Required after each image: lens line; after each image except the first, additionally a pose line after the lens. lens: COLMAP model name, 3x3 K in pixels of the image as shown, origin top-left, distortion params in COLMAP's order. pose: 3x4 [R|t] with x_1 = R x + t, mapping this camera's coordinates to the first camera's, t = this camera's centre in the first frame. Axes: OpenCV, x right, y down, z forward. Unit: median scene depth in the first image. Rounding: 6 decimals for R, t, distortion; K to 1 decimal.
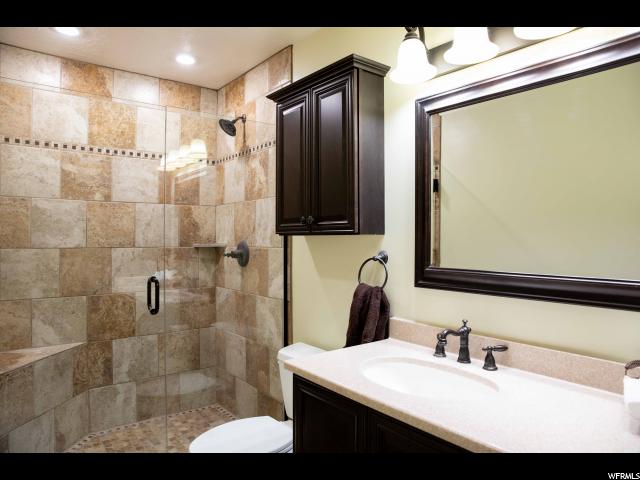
lens RADIAL K [[432.0, 0, 320.0], [0, 432.0, 240.0], [0, 0, 1]] dist [-0.074485, 0.005499]
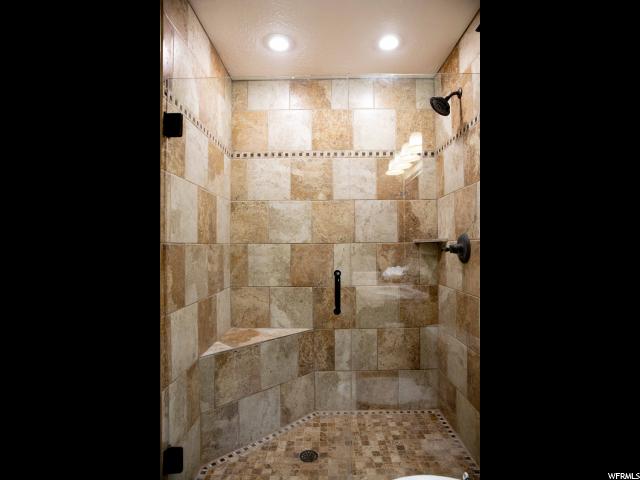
lens RADIAL K [[327.2, 0, 320.0], [0, 327.2, 240.0], [0, 0, 1]] dist [-0.067816, 0.000818]
pose [[0.784950, -0.020117, -0.619232, -0.005566], [0.007763, 0.999714, -0.022638, 0.029819], [0.619510, 0.012963, 0.784882, 0.338617]]
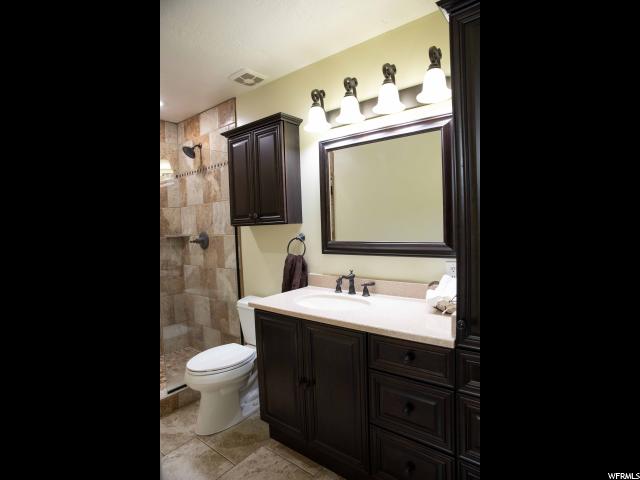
lens RADIAL K [[327.2, 0, 320.0], [0, 327.2, 240.0], [0, 0, 1]] dist [-0.067816, 0.000818]
pose [[0.973532, -0.045599, 0.223955, -0.046961], [0.037660, 0.998506, 0.039599, 0.002700], [-0.225426, -0.030116, 0.973795, -0.157410]]
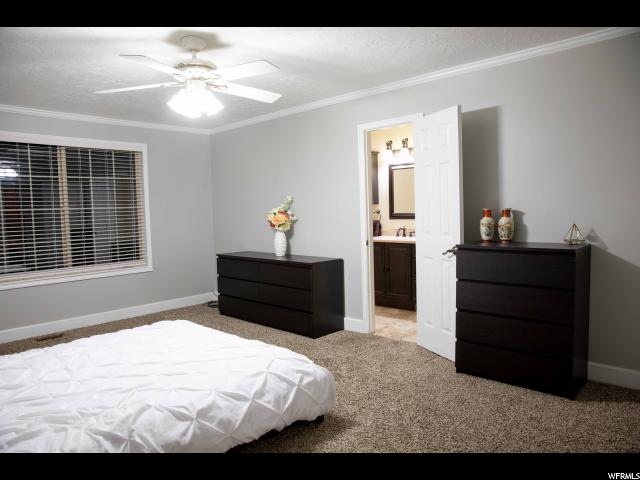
lens RADIAL K [[432.0, 0, 320.0], [0, 432.0, 240.0], [0, 0, 1]] dist [-0.074485, 0.005499]
pose [[0.986722, -0.042310, 0.156811, -0.569146], [0.032952, 0.997544, 0.061804, 0.027521], [-0.159041, -0.055816, 0.985693, -1.508245]]
